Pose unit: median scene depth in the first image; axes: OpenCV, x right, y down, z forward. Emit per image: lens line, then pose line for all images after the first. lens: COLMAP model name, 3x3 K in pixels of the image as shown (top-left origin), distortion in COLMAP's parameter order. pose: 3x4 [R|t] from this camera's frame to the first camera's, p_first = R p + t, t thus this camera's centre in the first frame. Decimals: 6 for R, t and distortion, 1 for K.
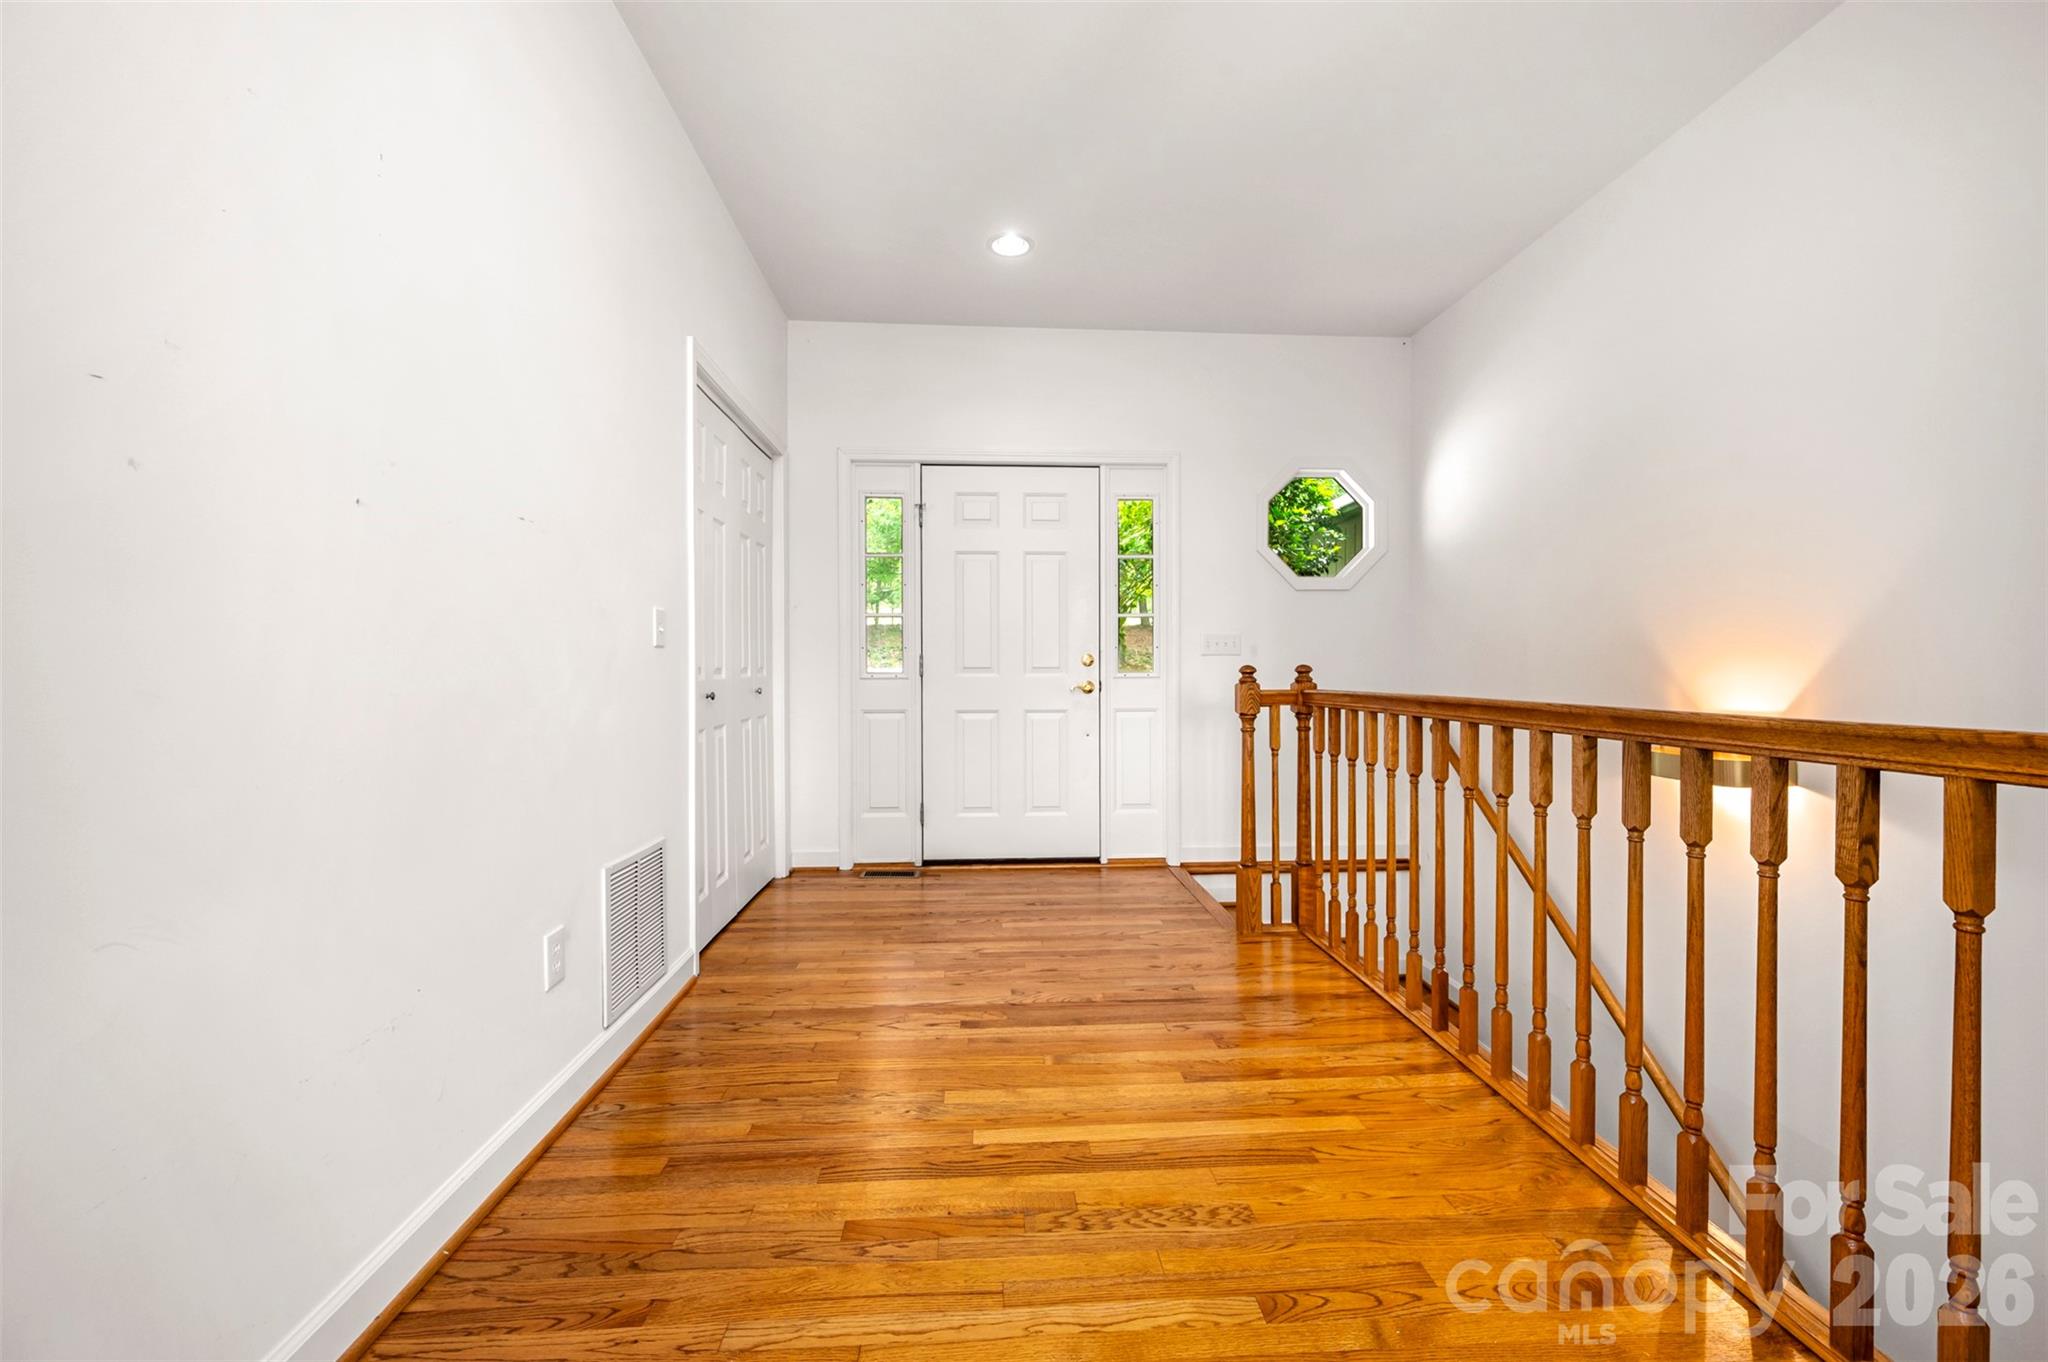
lens RADIAL K [[831.5, 0, 1021.5], [0, 831.5, 675.9], [0, 0, 1]] dist [0.000393, 0.000226]
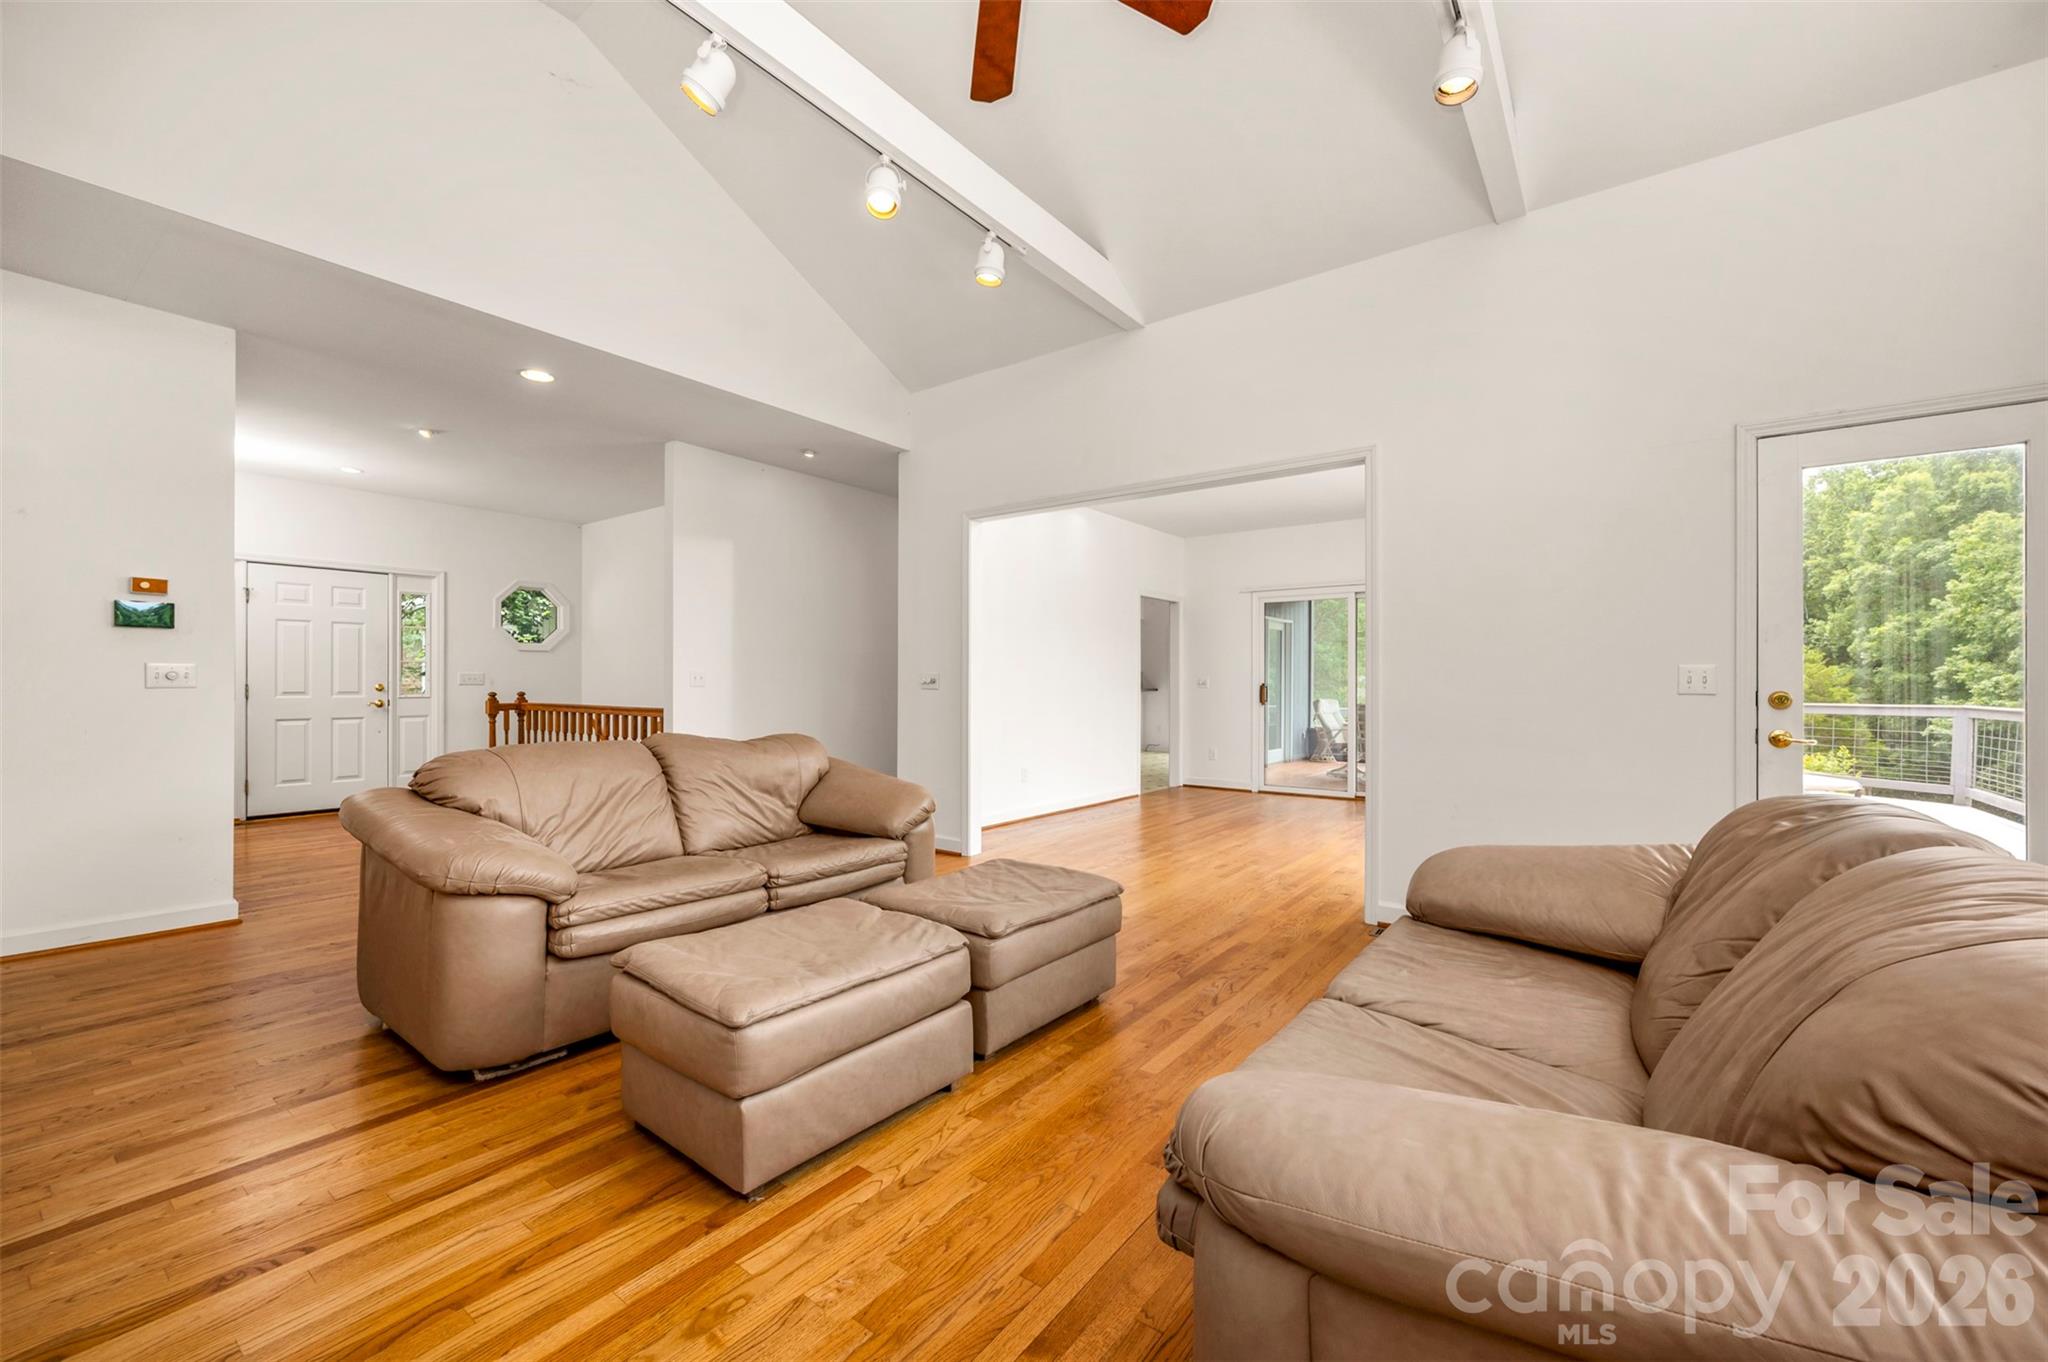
lens RADIAL K [[831.5, 0, 1022.1], [0, 831.5, 684.3], [0, 0, 1]] dist [0.000393, 0.000226]
pose [[0.648387, 0.012439, 0.761209, -0.478935], [0.002921, 0.999819, -0.018826, 0.011958], [-0.761305, 0.014430, 0.648233, -1.441933]]
